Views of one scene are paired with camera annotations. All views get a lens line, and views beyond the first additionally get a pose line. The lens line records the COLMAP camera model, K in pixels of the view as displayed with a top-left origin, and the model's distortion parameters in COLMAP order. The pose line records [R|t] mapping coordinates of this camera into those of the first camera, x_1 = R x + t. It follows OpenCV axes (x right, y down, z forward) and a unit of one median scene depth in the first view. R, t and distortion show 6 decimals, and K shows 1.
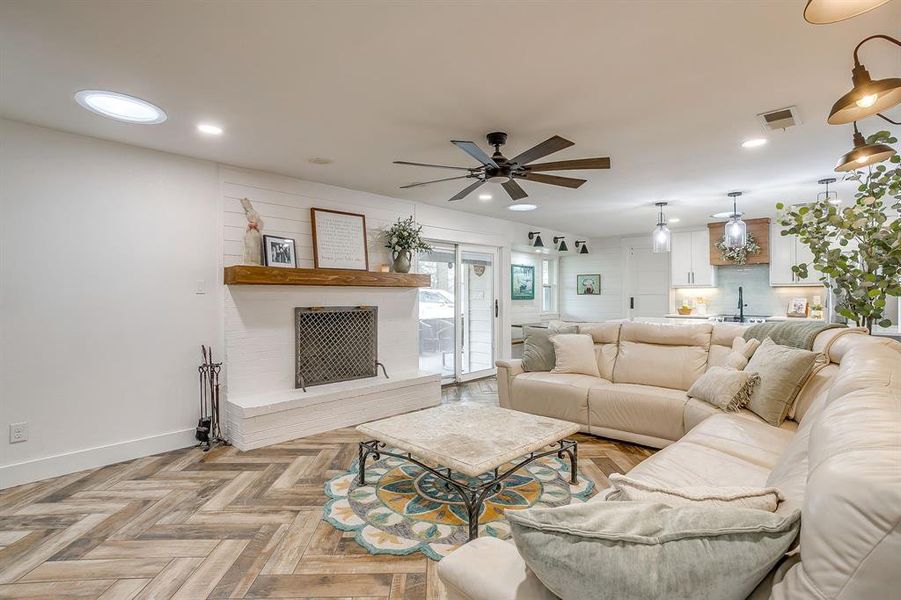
lens RADIAL K [[440.6, 0, 453.9], [0, 440.6, 288.6], [0, 0, 1]] dist [-0.024864, 0.015296]
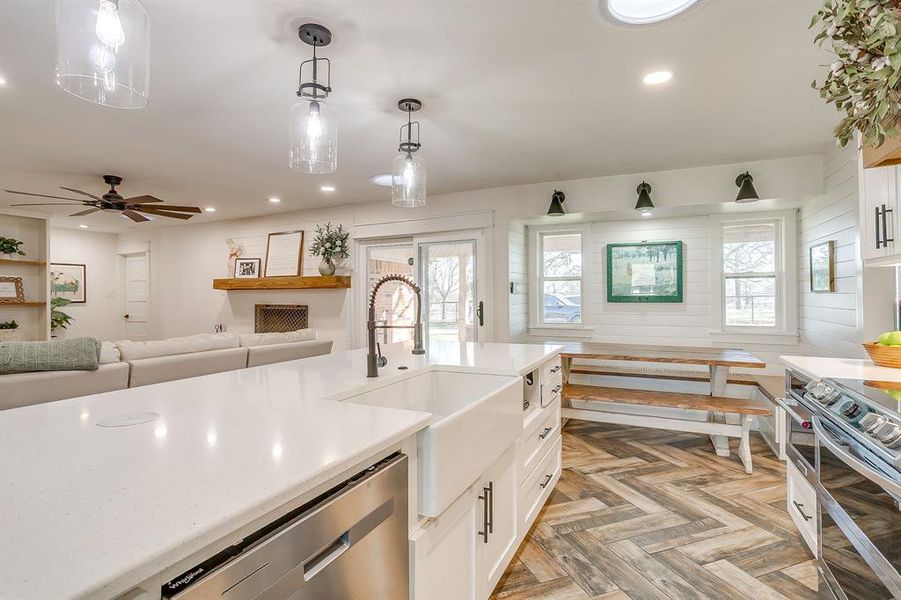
lens RADIAL K [[440.6, 0, 443.4], [0, 440.6, 293.8], [0, 0, 1]] dist [-0.024864, 0.015296]
pose [[0.292830, -0.005527, -0.956149, 0.935505], [0.016676, 0.999861, -0.000673, 0.014006], [0.956019, -0.015748, 0.292881, 0.889416]]
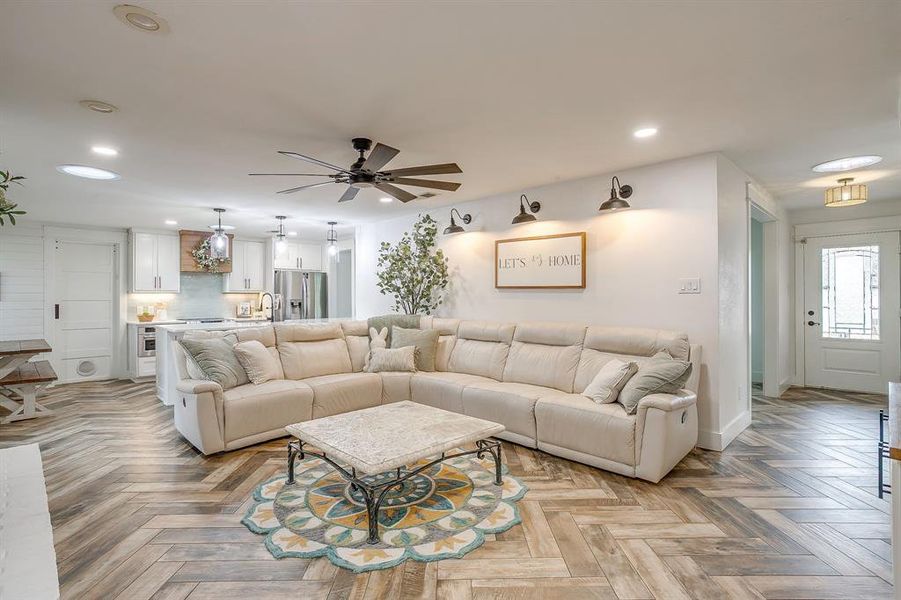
lens RADIAL K [[440.6, 0, 449.5], [0, 440.6, 292.3], [0, 0, 1]] dist [-0.024864, 0.015296]
pose [[0.035271, 0.014919, 0.999266, -0.509454], [-0.005768, 0.999875, -0.014724, 0.009405], [-0.999361, -0.005245, 0.035353, 0.434985]]
